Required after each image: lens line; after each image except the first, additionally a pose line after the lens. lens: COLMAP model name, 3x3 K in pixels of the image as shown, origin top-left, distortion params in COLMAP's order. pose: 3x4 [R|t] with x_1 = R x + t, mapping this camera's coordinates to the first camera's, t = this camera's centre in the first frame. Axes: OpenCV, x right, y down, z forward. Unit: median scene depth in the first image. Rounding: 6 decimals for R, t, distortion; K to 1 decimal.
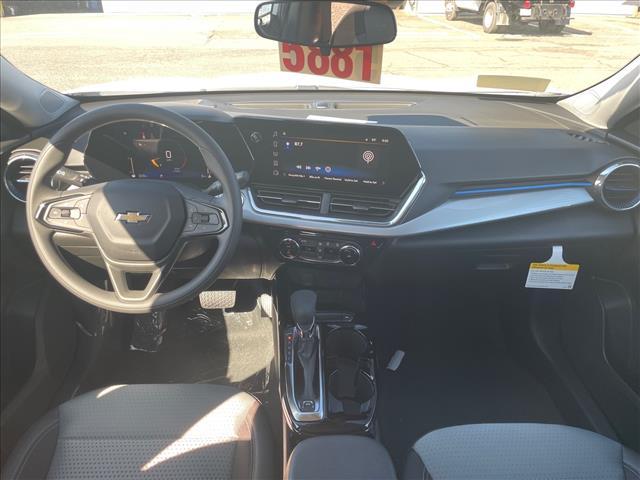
lens RADIAL K [[481.2, 0, 320.6], [0, 481.2, 240.5], [0, 0, 1]] dist [0.028029, -0.001303]
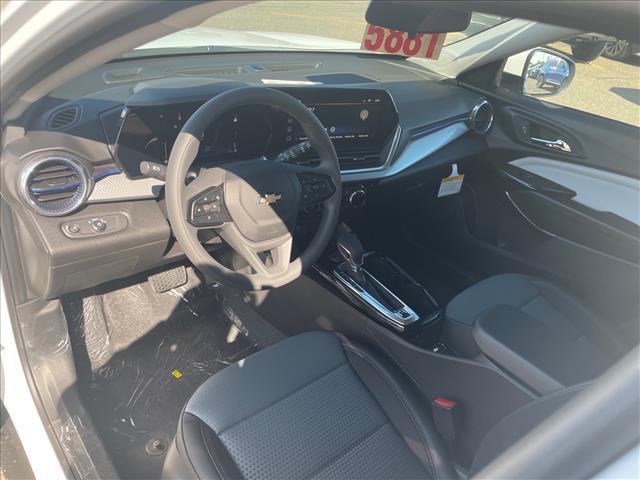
lens RADIAL K [[481.2, 0, 320.7], [0, 481.2, 239.7], [0, 0, 1]] dist [0.028029, -0.001303]
pose [[0.783807, -0.249086, 0.568861, -0.719944], [0.180527, 0.967866, 0.175058, -0.096935], [-0.594186, -0.034517, 0.803587, 0.072546]]
